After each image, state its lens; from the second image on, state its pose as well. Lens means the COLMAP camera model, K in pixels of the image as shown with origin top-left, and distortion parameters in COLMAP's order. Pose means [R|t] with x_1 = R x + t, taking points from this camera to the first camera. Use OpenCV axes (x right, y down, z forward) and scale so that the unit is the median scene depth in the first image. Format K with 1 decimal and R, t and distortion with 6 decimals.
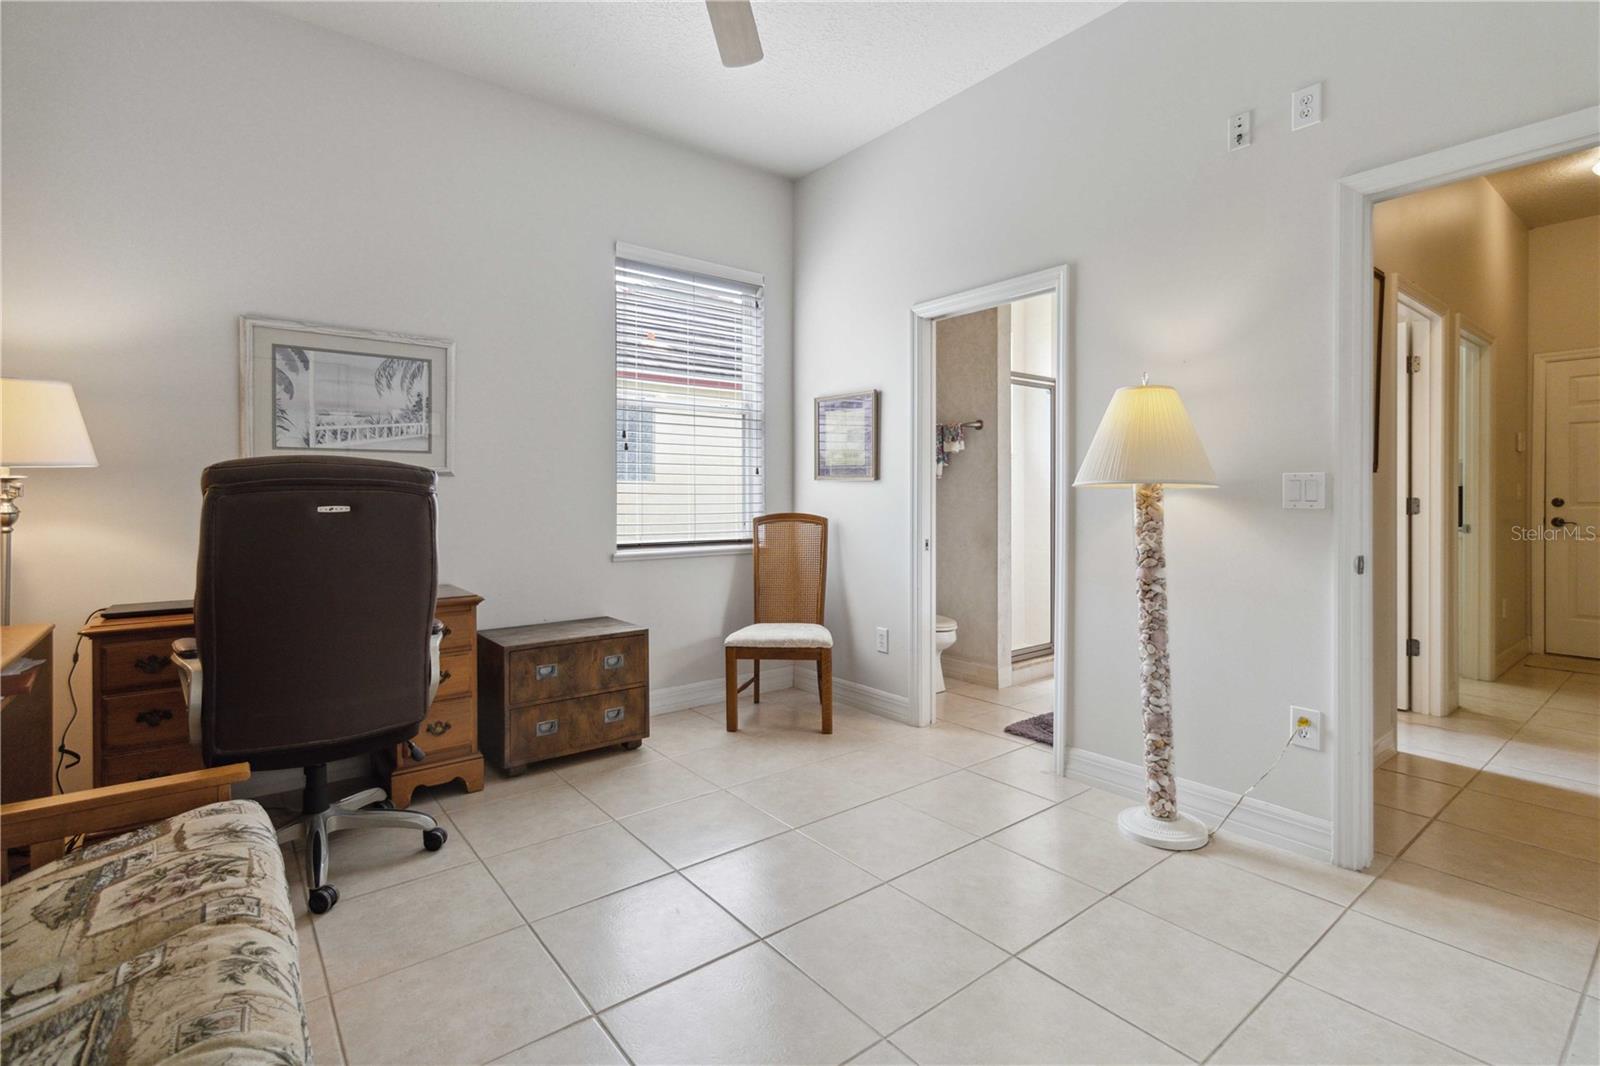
lens RADIAL K [[749.0, 0, 806.3], [0, 749.0, 507.5], [0, 0, 1]] dist [0.003278, 0.000211]
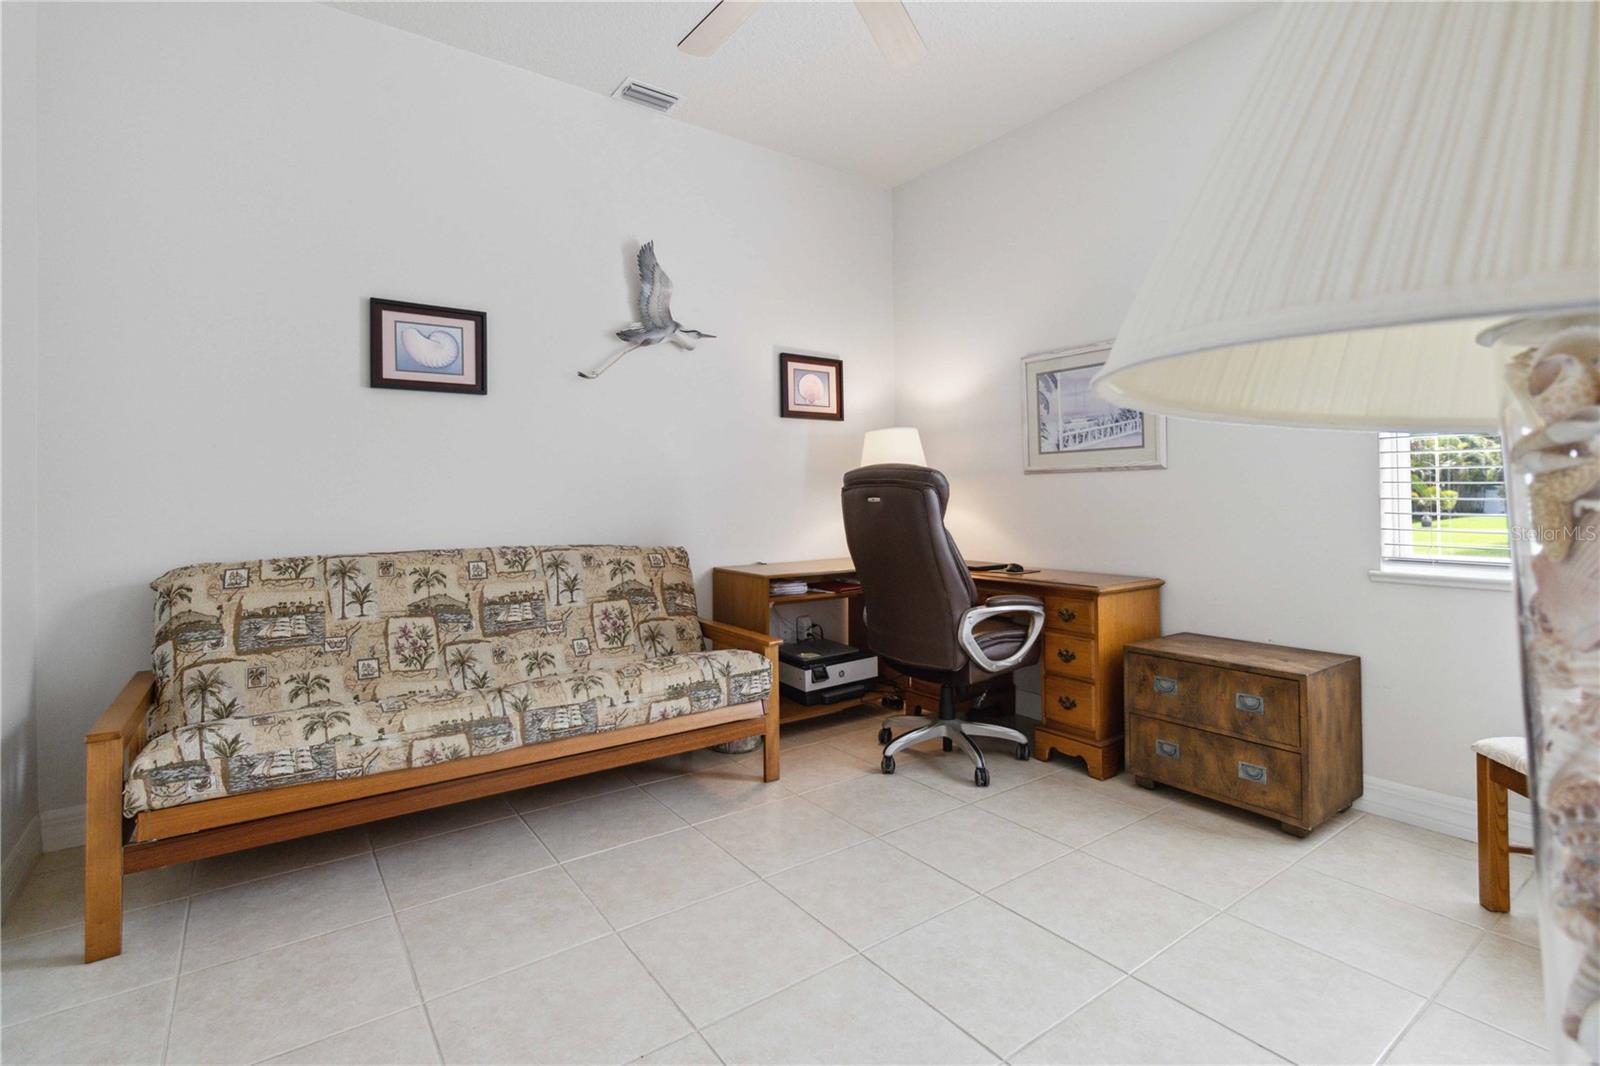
lens RADIAL K [[749.0, 0, 806.3], [0, 749.0, 507.5], [0, 0, 1]] dist [0.003278, 0.000211]
pose [[-0.038560, 0.015229, -0.999140, 0.567506], [-0.009344, 0.999835, 0.015600, -0.002858], [0.999213, 0.009937, -0.038412, 0.616678]]
